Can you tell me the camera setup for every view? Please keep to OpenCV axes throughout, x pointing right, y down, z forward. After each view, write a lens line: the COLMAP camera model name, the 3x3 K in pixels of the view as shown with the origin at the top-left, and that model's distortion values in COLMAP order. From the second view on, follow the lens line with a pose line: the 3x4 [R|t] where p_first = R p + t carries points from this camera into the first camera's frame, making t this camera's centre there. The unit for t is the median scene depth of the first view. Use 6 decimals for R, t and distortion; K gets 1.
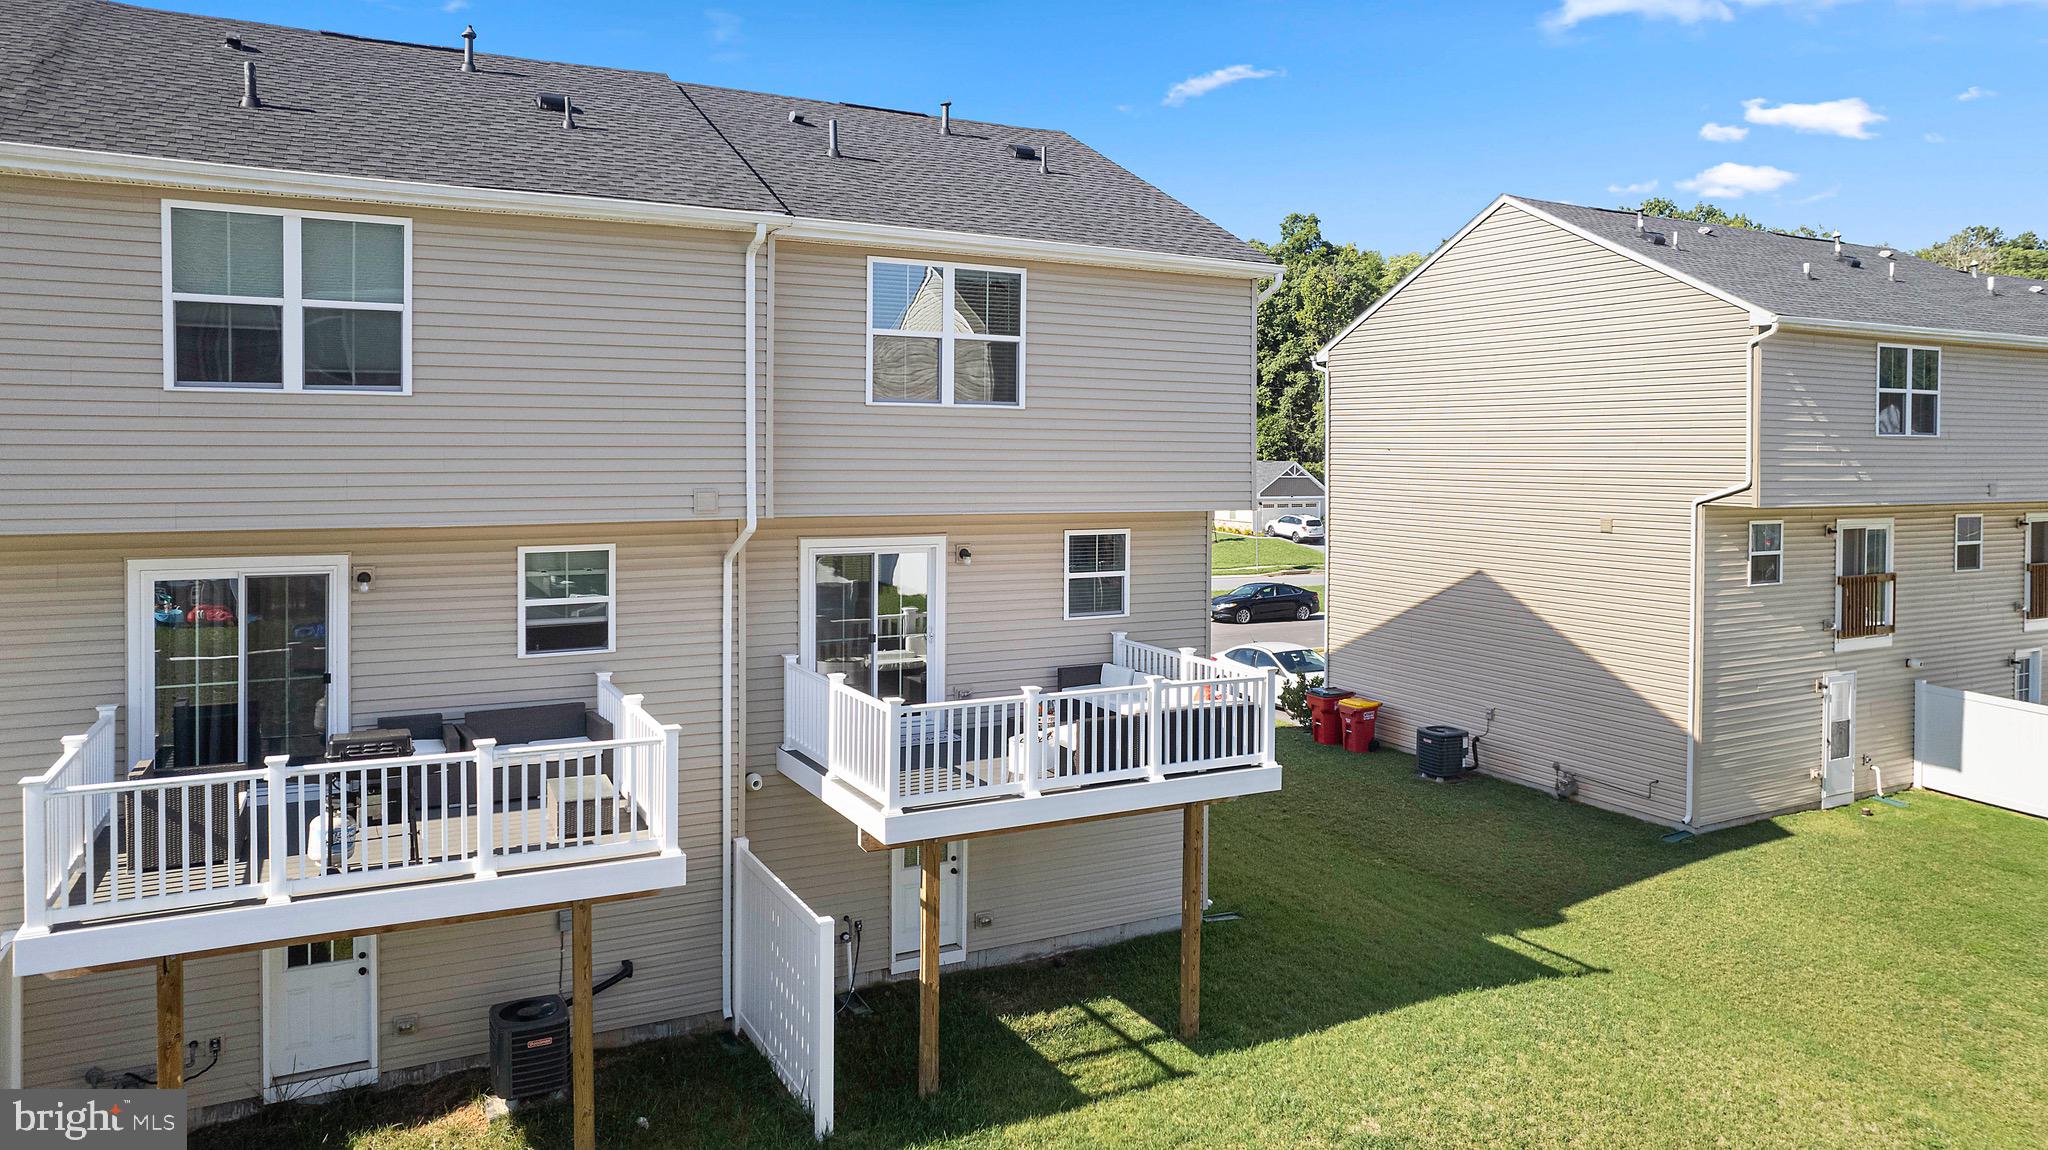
lens RADIAL K [[1335.8, 0, 1017.1], [0, 1335.8, 550.9], [0, 0, 1]] dist [-0.070561, 0.068090]
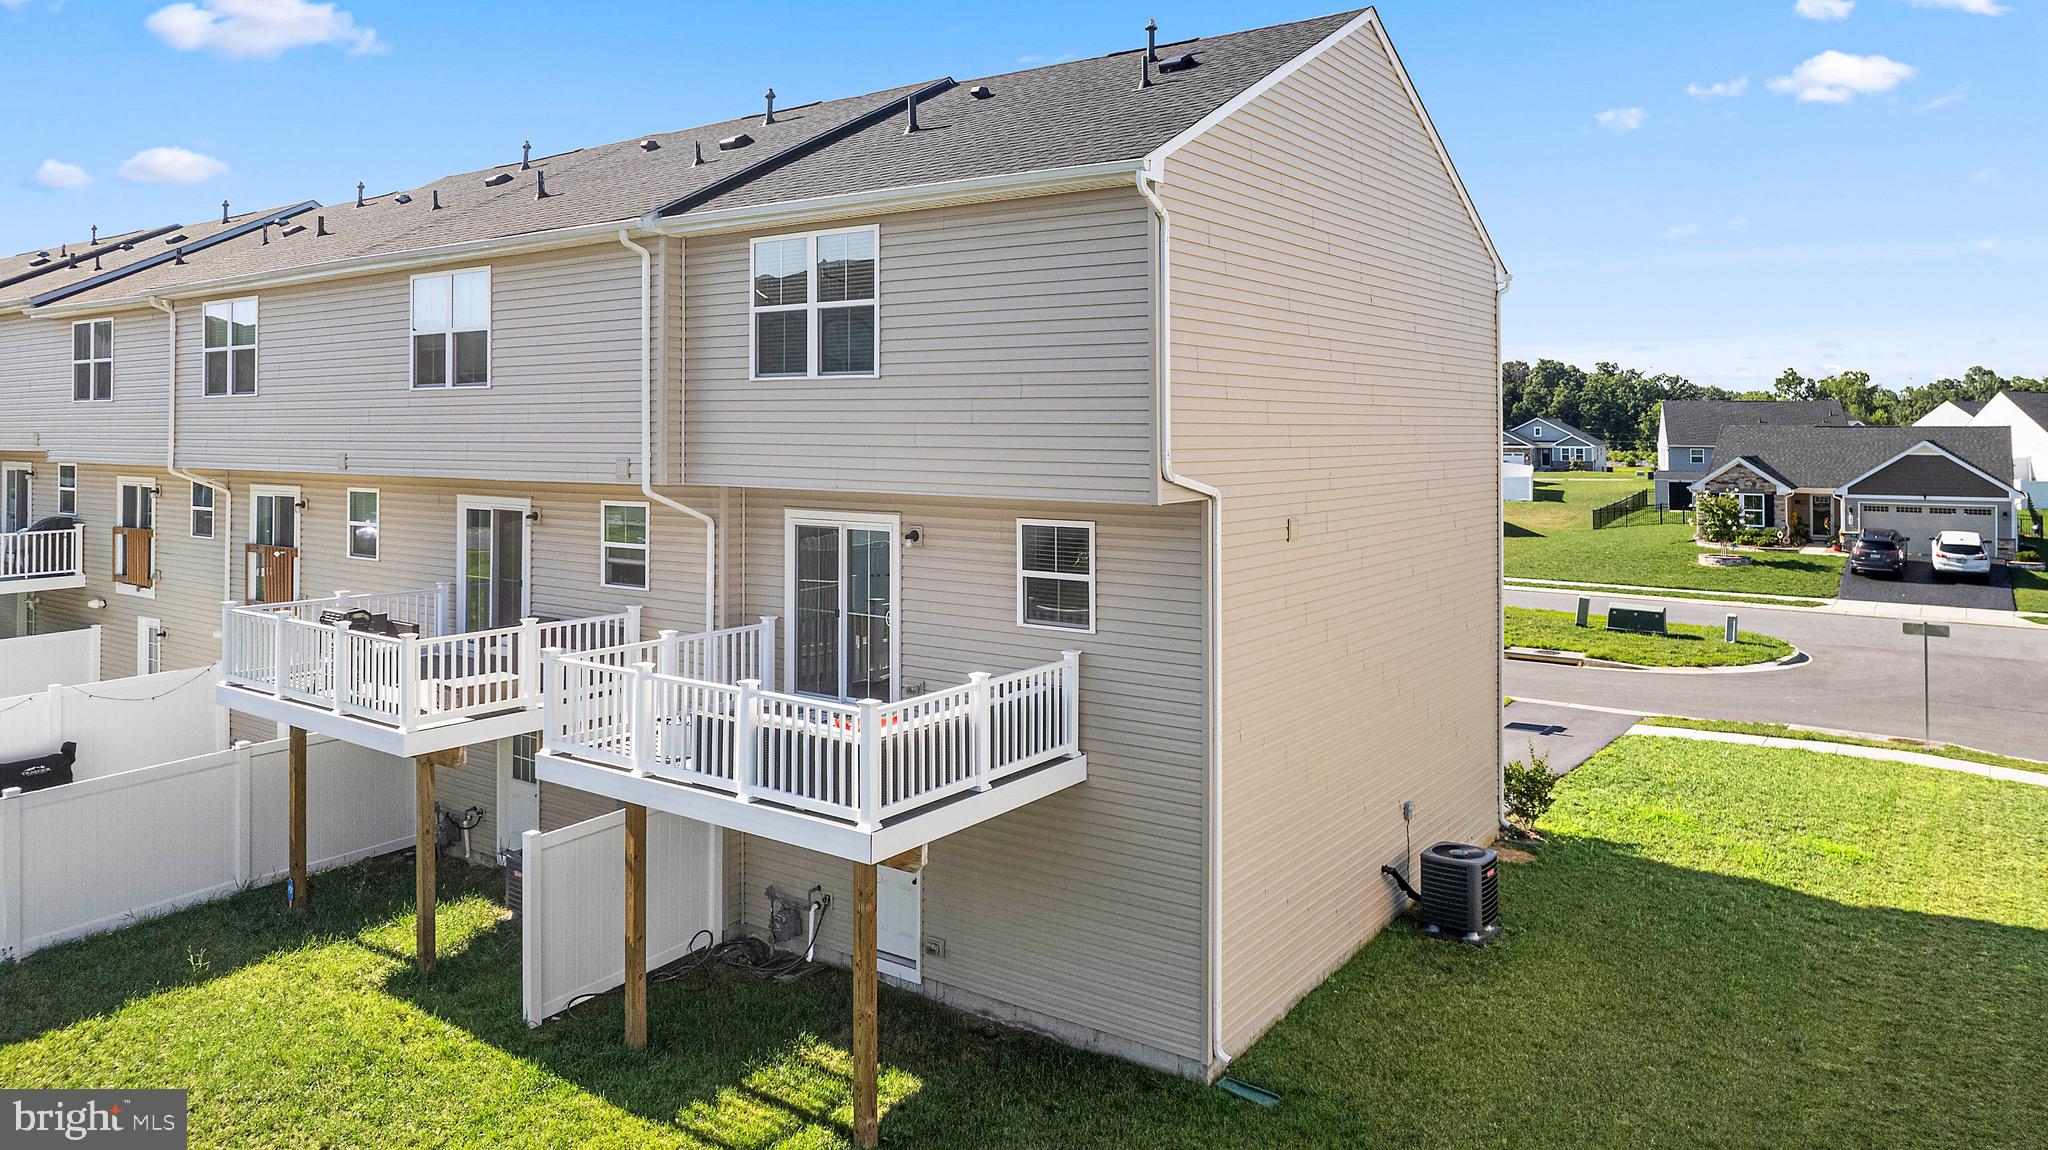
lens RADIAL K [[1351.7, 0, 1041.1], [0, 1351.7, 473.9], [0, 0, 1]] dist [-0.044005, 0.000406]
pose [[0.456177, 0.023730, -0.889573, 0.926649], [-0.065050, 0.997859, -0.006740, -0.044685], [0.887508, 0.060942, 0.456744, 0.725904]]
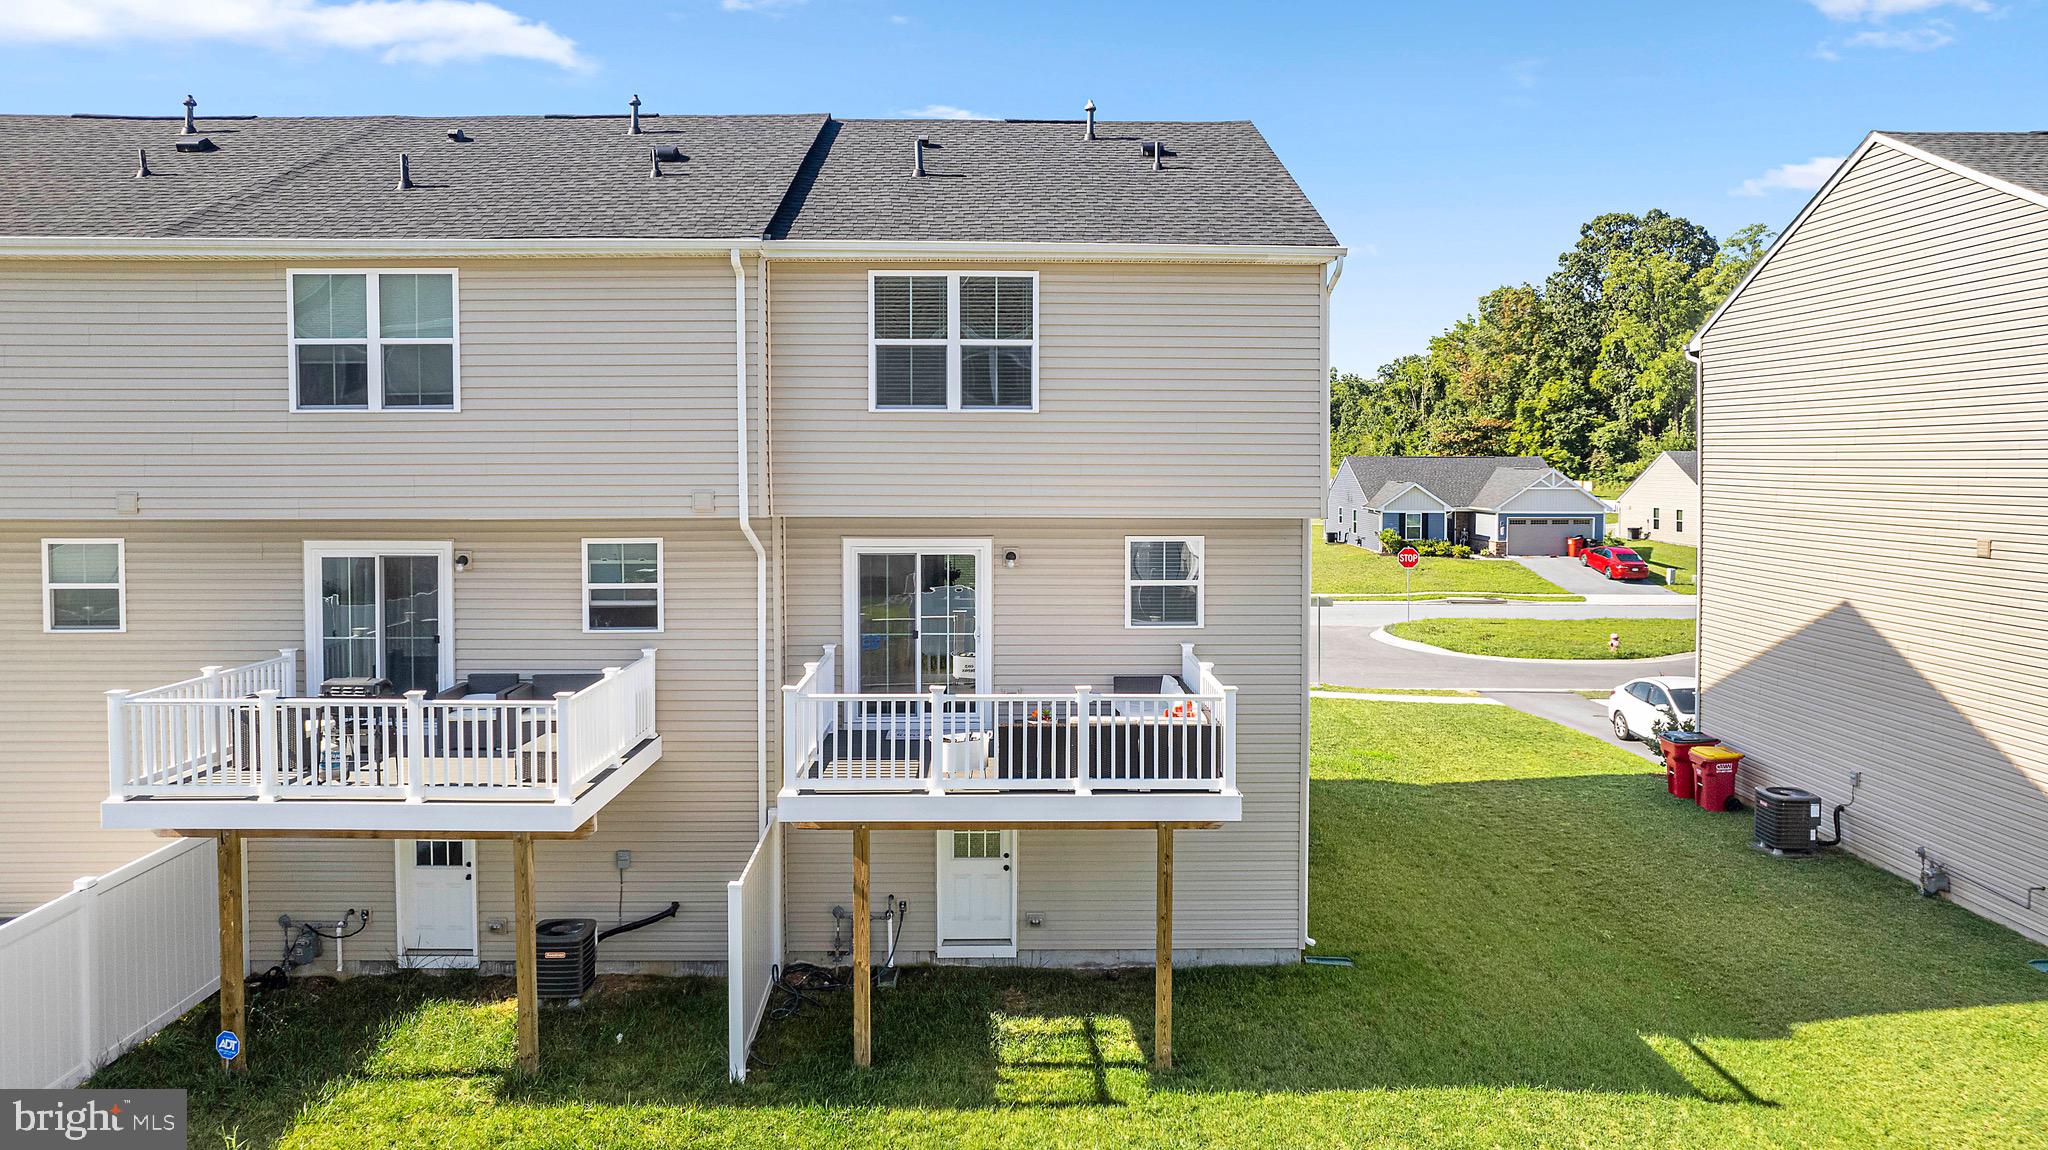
lens RADIAL K [[1323.5, 0, 1036.5], [0, 1323.5, 577.3], [0, 0, 1]] dist [-0.073148, 0.066047]
pose [[0.895032, 0.034077, -0.444698, 0.473993], [-0.028586, 0.999410, 0.019050, -0.002074], [0.445085, -0.004339, 0.895478, 0.121856]]
